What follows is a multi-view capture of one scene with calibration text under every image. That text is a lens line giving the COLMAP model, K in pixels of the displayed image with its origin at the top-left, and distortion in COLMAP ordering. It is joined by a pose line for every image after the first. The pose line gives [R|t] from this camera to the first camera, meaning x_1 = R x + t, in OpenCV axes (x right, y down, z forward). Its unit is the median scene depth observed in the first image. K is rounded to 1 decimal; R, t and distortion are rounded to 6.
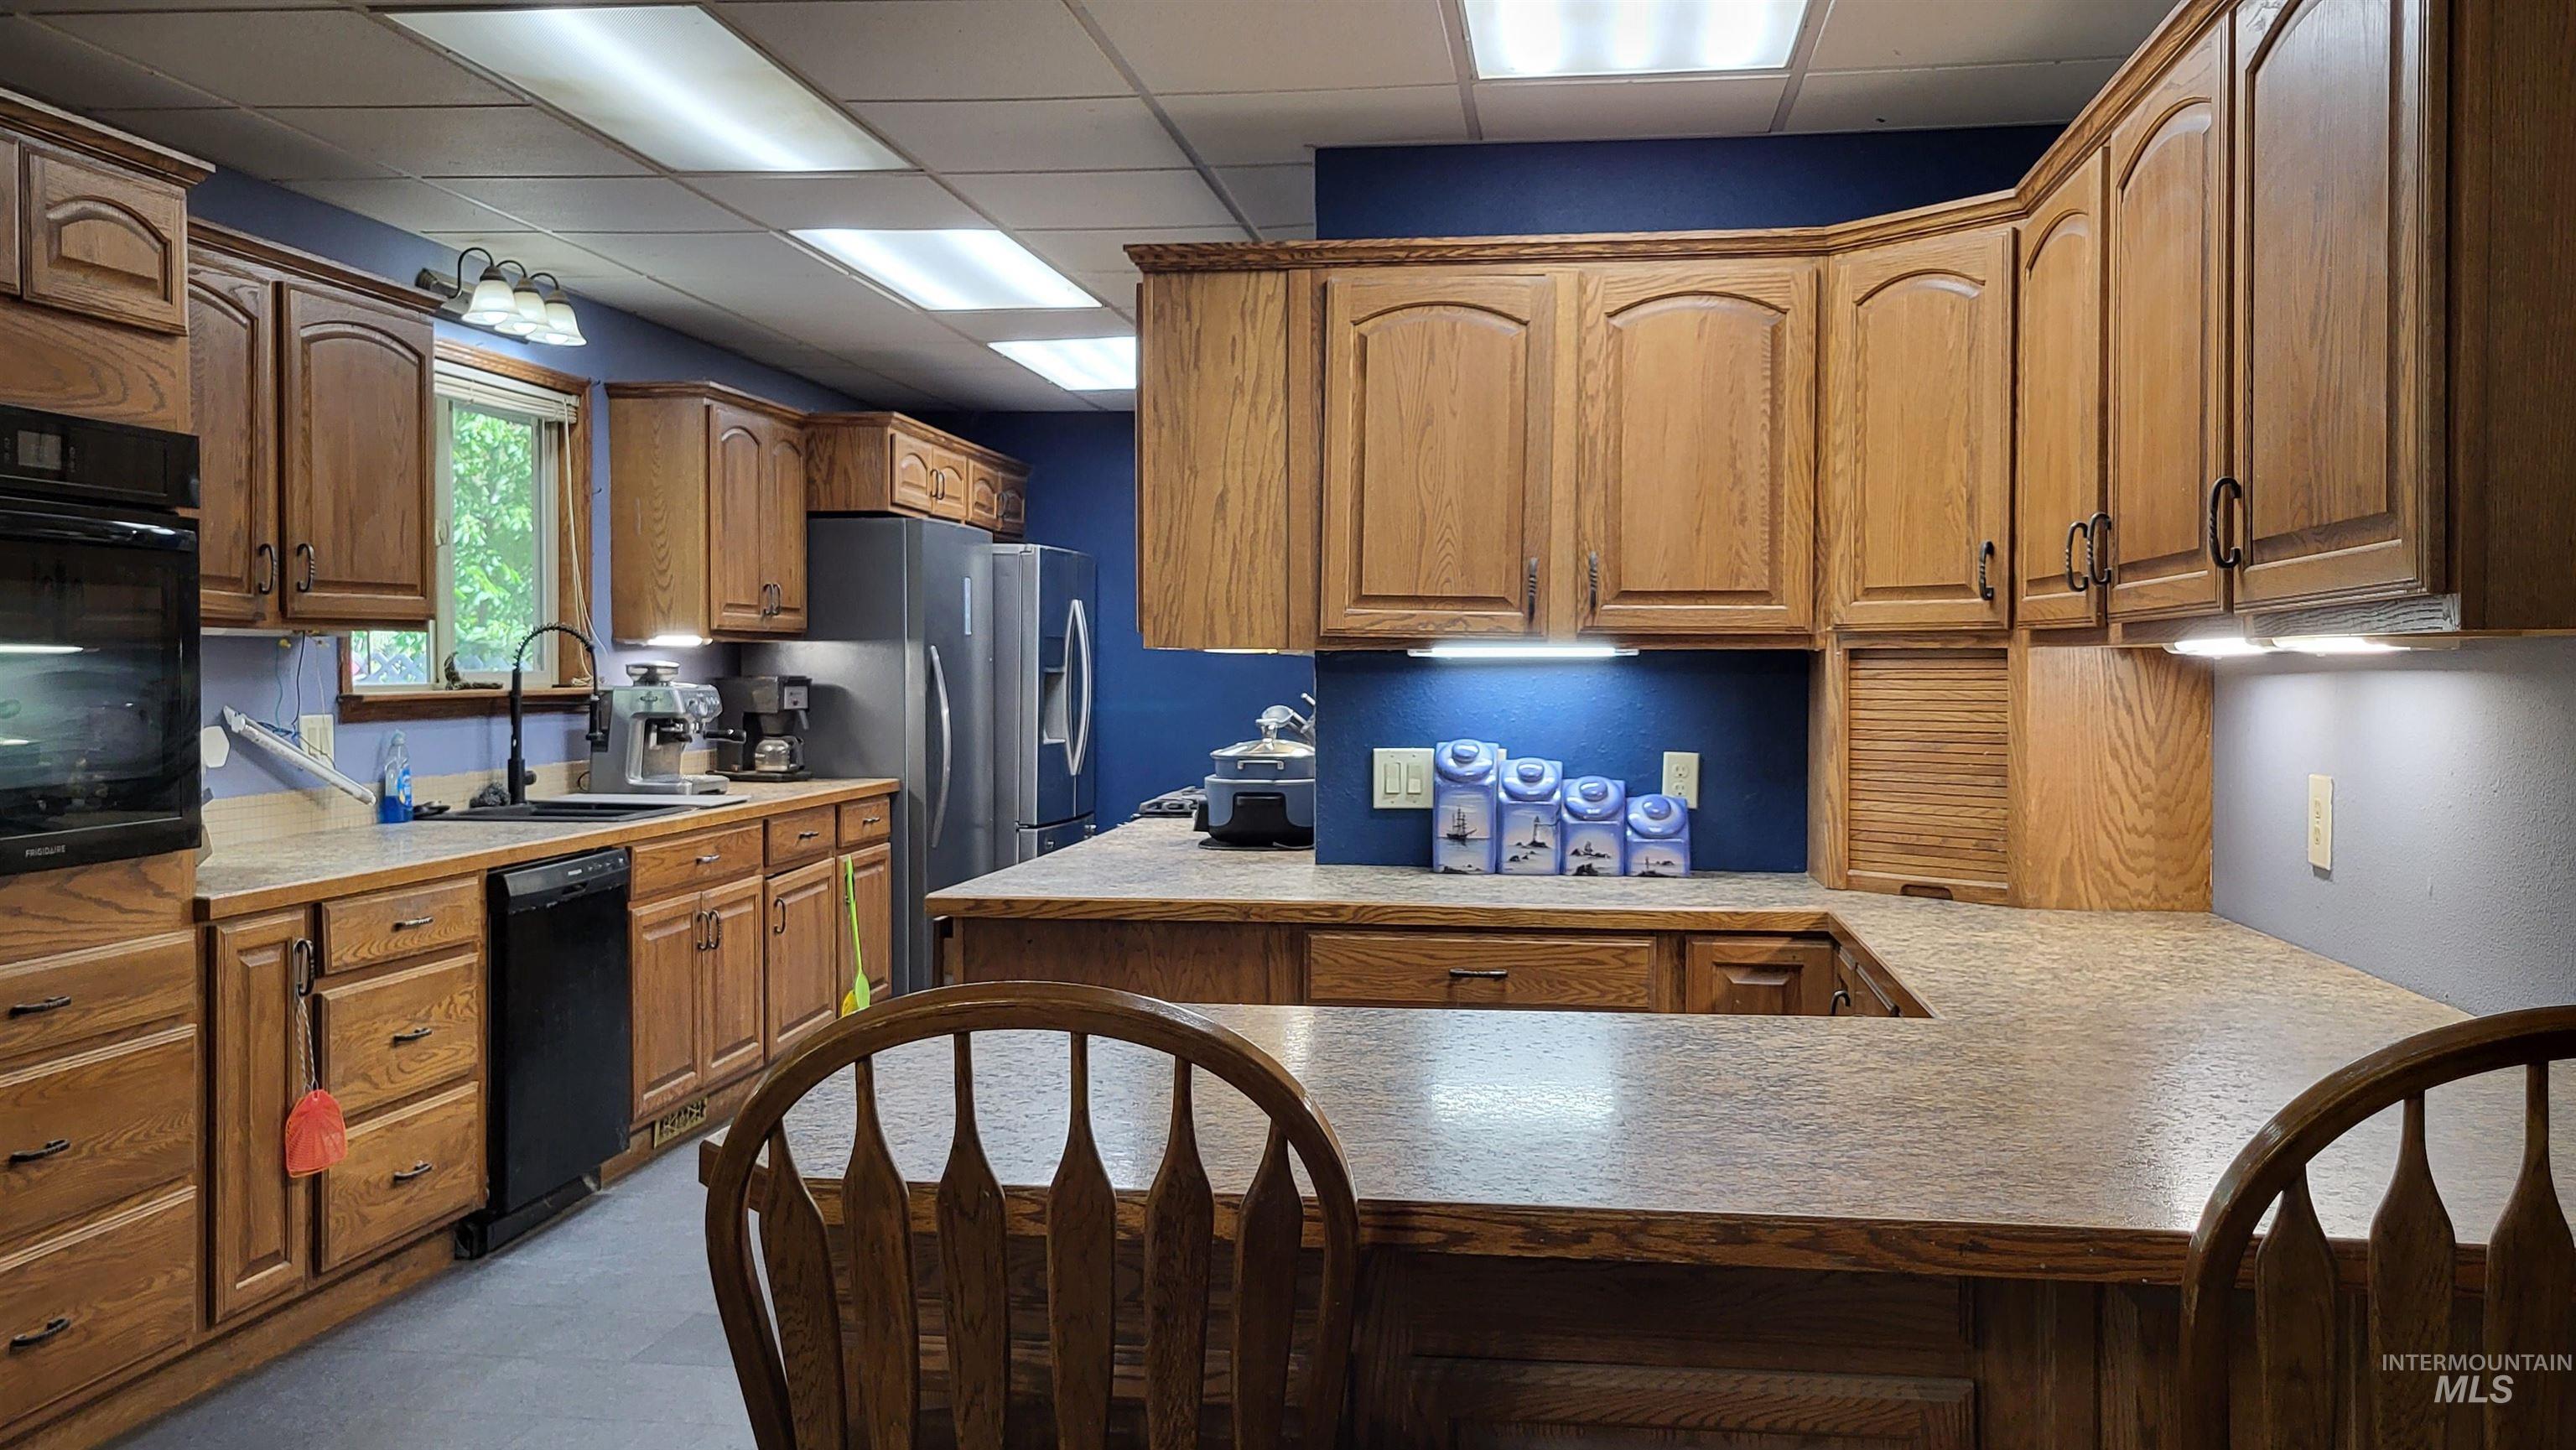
lens RADIAL K [[2103.0, 0, 1296.5], [0, 2103.0, 677.2], [0, 0, 1]] dist [0.033090, -0.001493]
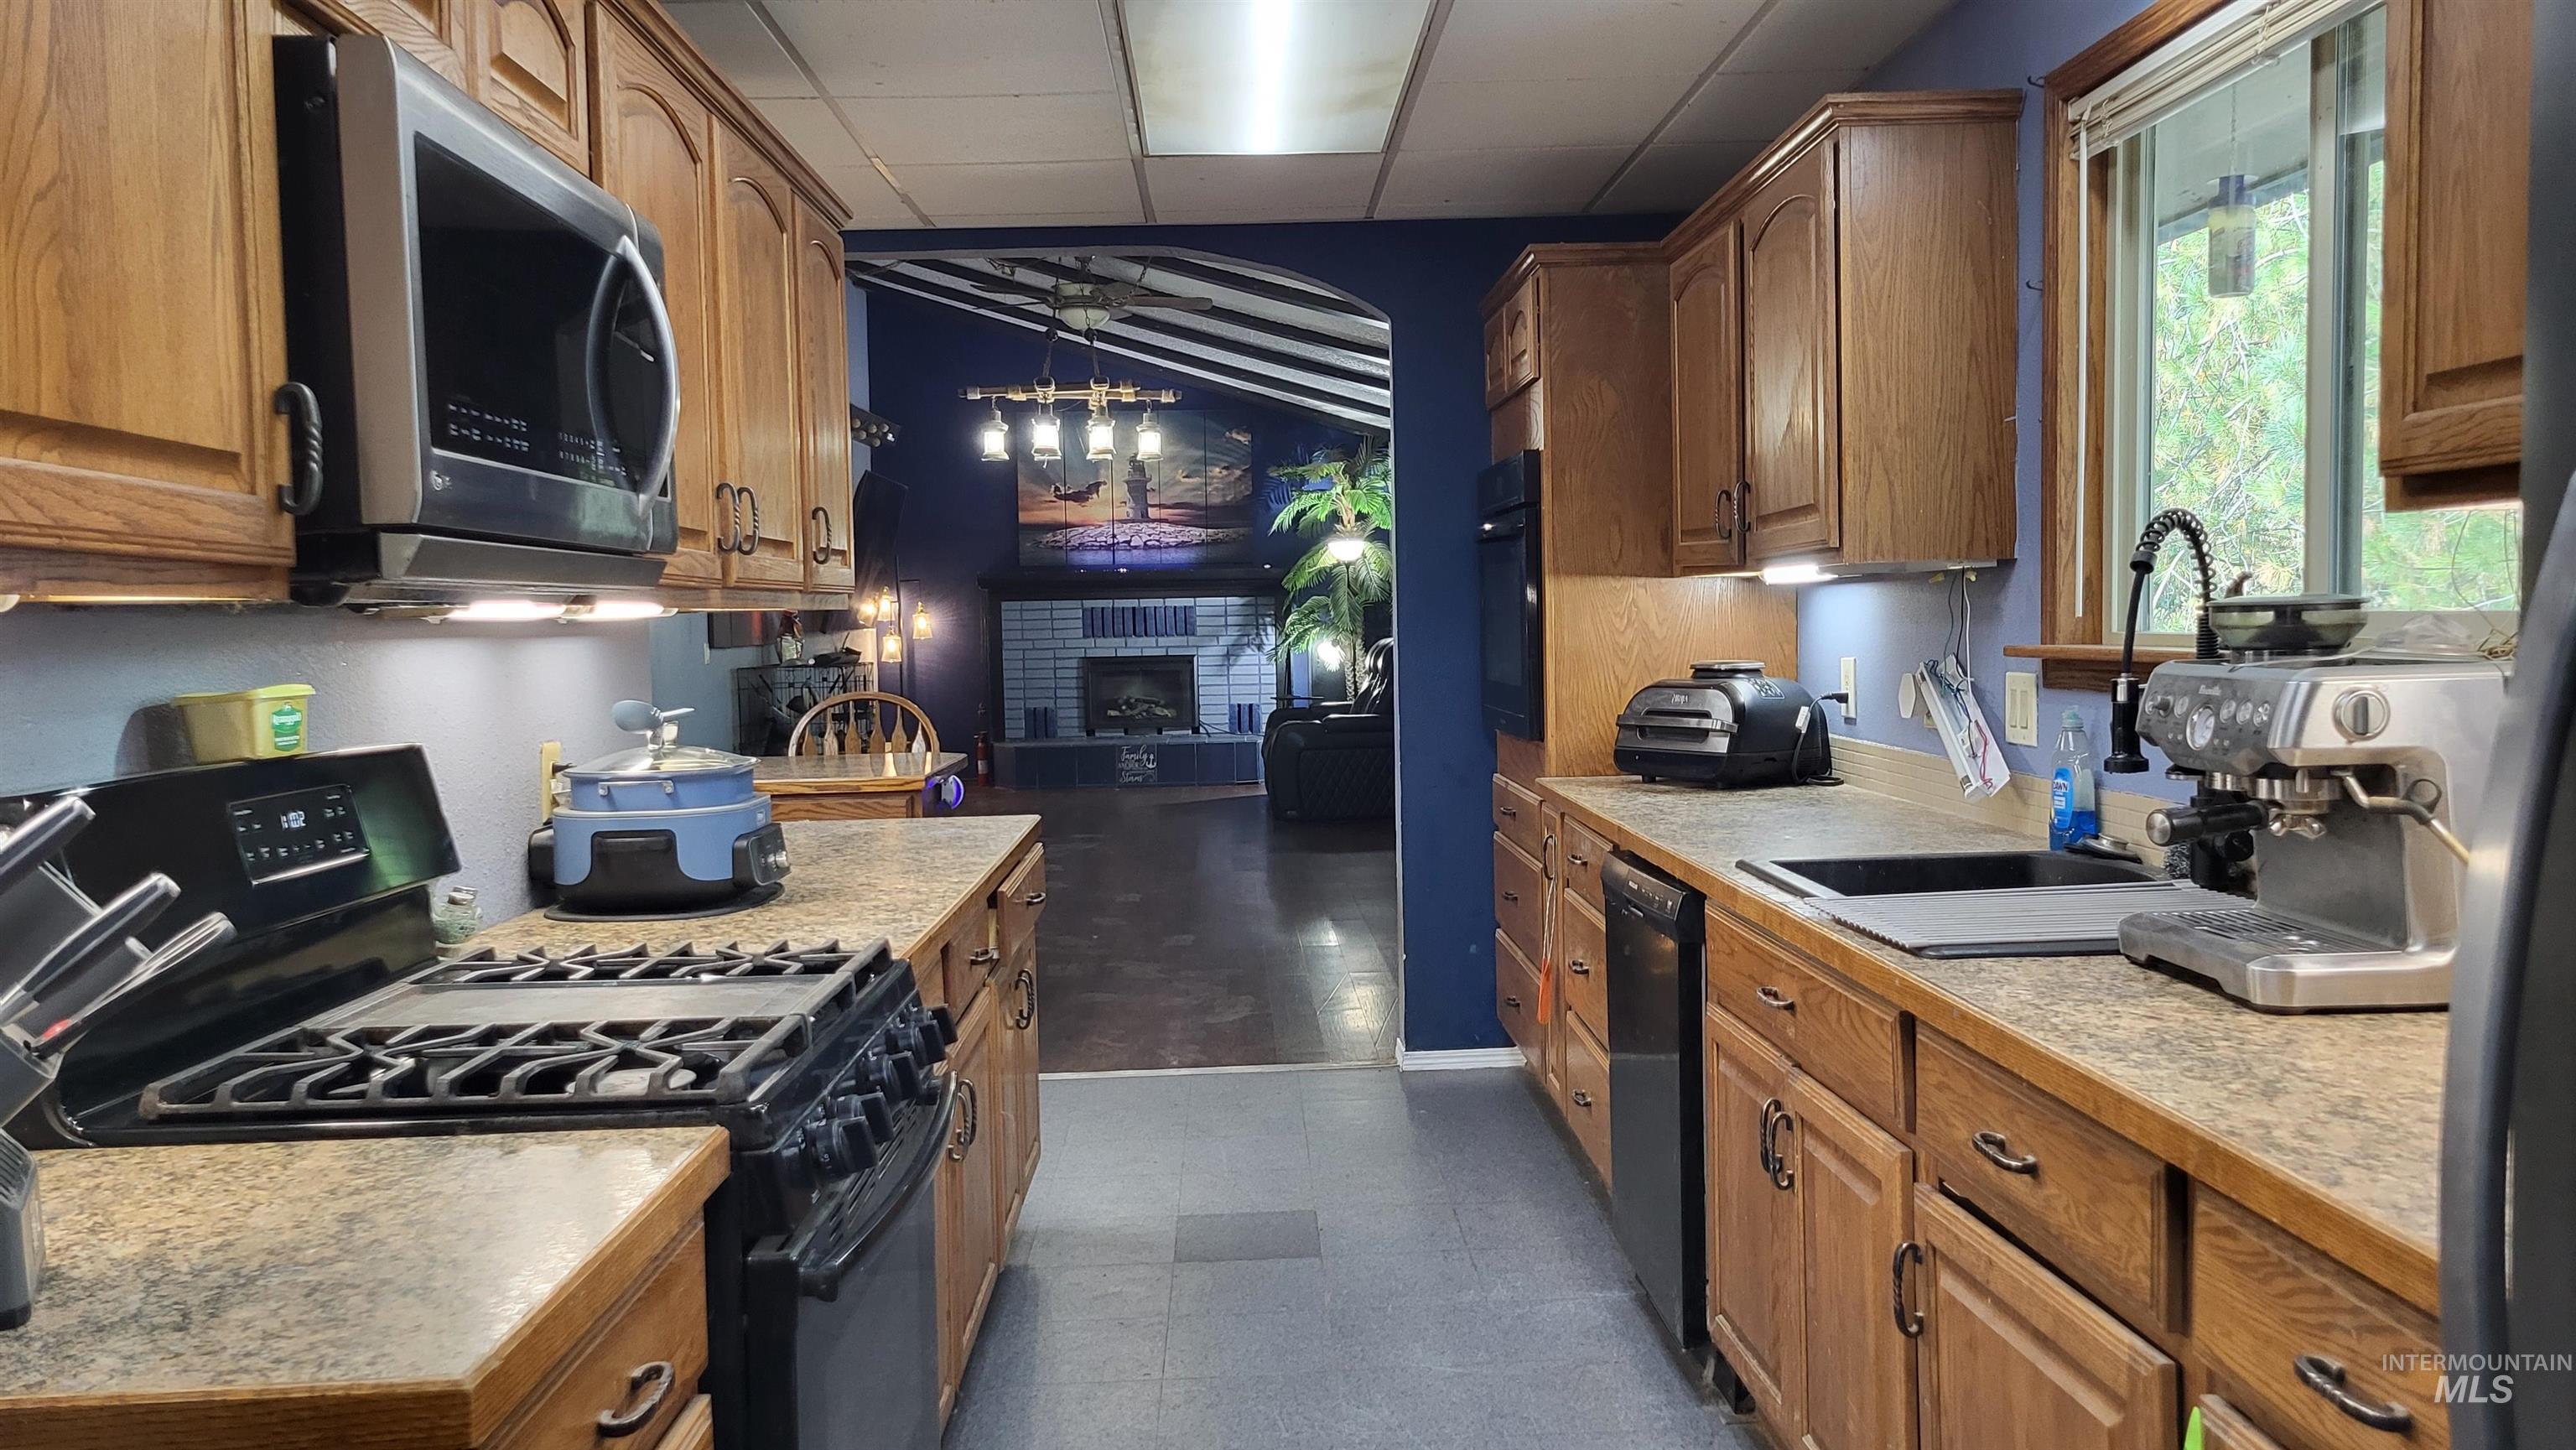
lens RADIAL K [[1923.5, 0, 1306.0], [0, 1923.5, 720.1], [0, 0, 1]] dist [0.039425, -0.001848]
pose [[-0.983713, 0.029324, -0.177339, -0.123430], [0.018735, 0.997956, 0.061092, -0.013436], [0.178769, 0.056775, -0.982252, 1.959284]]
